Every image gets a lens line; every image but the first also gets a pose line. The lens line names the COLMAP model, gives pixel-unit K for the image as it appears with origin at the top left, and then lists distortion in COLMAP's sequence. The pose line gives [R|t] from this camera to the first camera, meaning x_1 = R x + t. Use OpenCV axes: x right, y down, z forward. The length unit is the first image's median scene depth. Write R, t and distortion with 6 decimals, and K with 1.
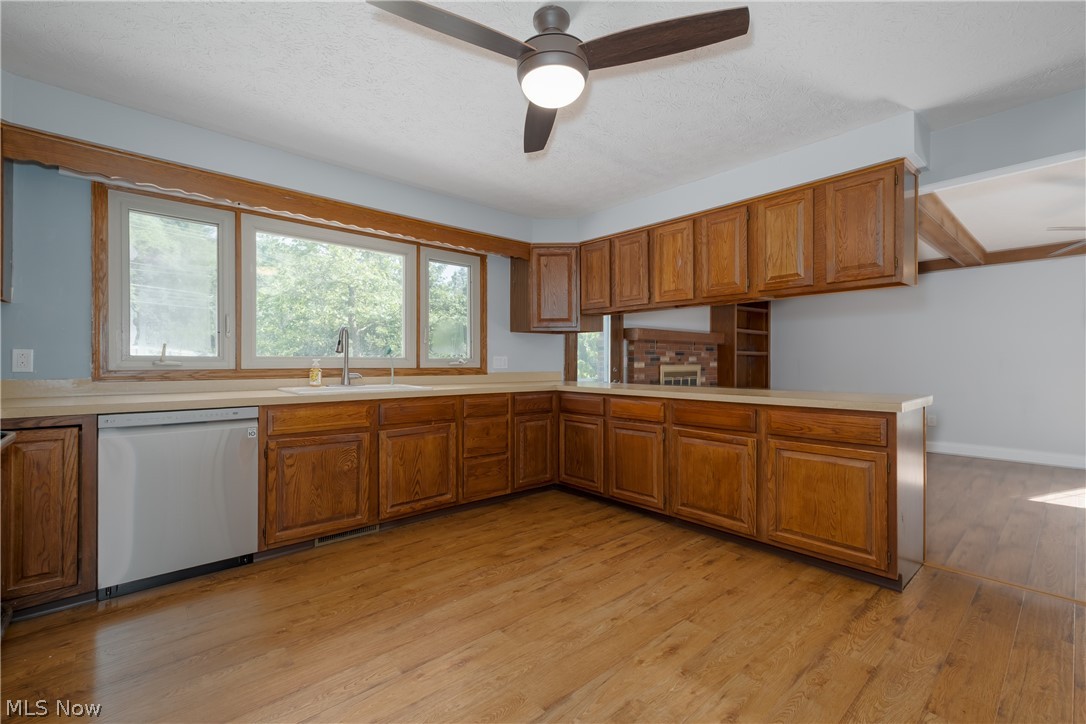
lens RADIAL K [[471.0, 0, 543.0], [0, 471.0, 362.0], [0, 0, 1]] dist [0.003079, -0.000205]
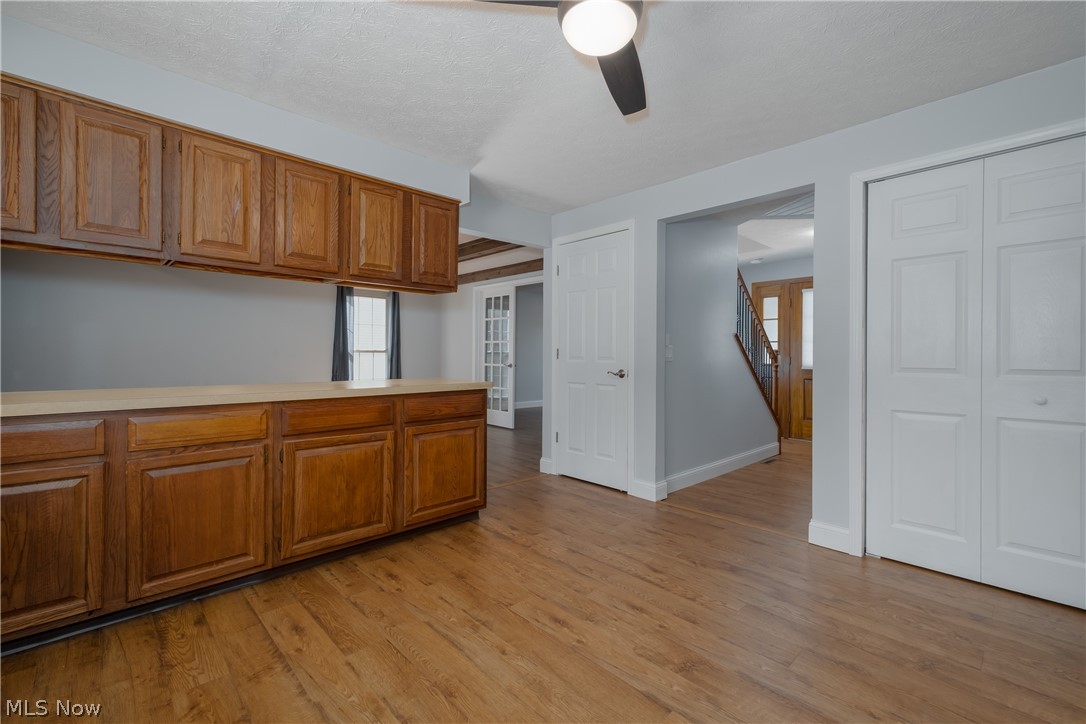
lens RADIAL K [[466.5, 0, 550.1], [0, 466.5, 356.1], [0, 0, 1]] dist [0.016217, -0.000362]
pose [[-0.038971, -0.005868, 0.999223, -0.471617], [-0.005978, 0.999966, 0.005640, 0.001672], [-0.999222, -0.005754, -0.039005, 0.640698]]
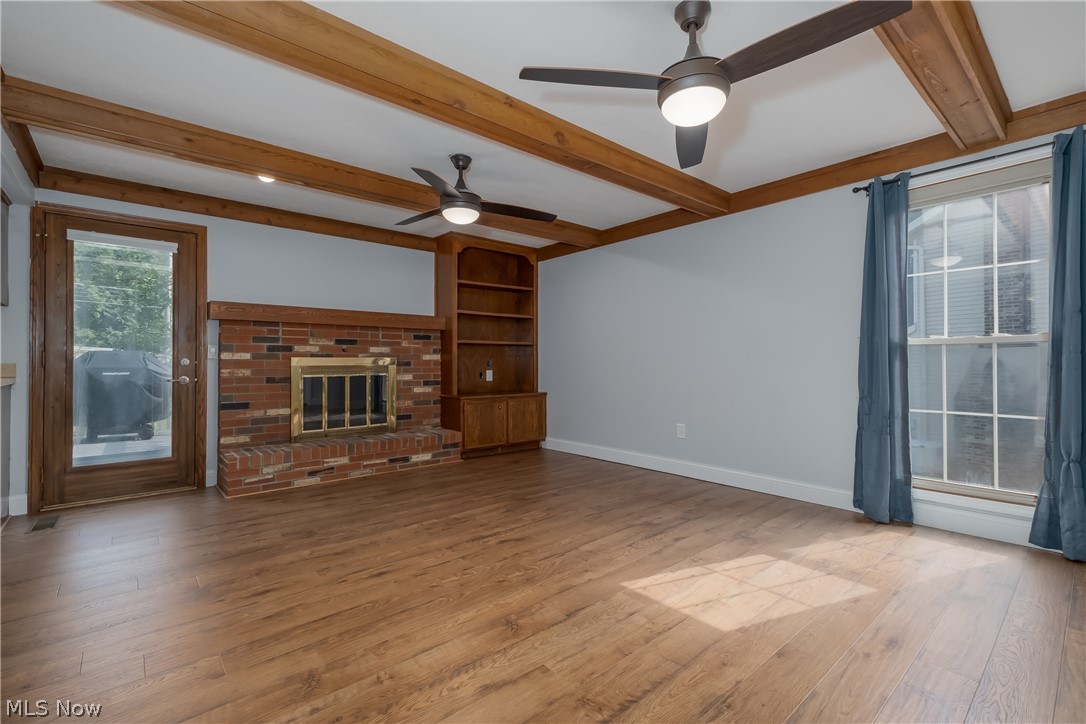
lens RADIAL K [[449.8, 0, 553.7], [0, 449.8, 361.7], [0, 0, 1]] dist [0.014364, 0.000025]
pose [[0.999554, -0.008535, -0.028633, 1.298181], [0.008372, 0.999948, -0.005832, 0.041222], [0.028681, 0.005590, 0.999573, 0.615207]]
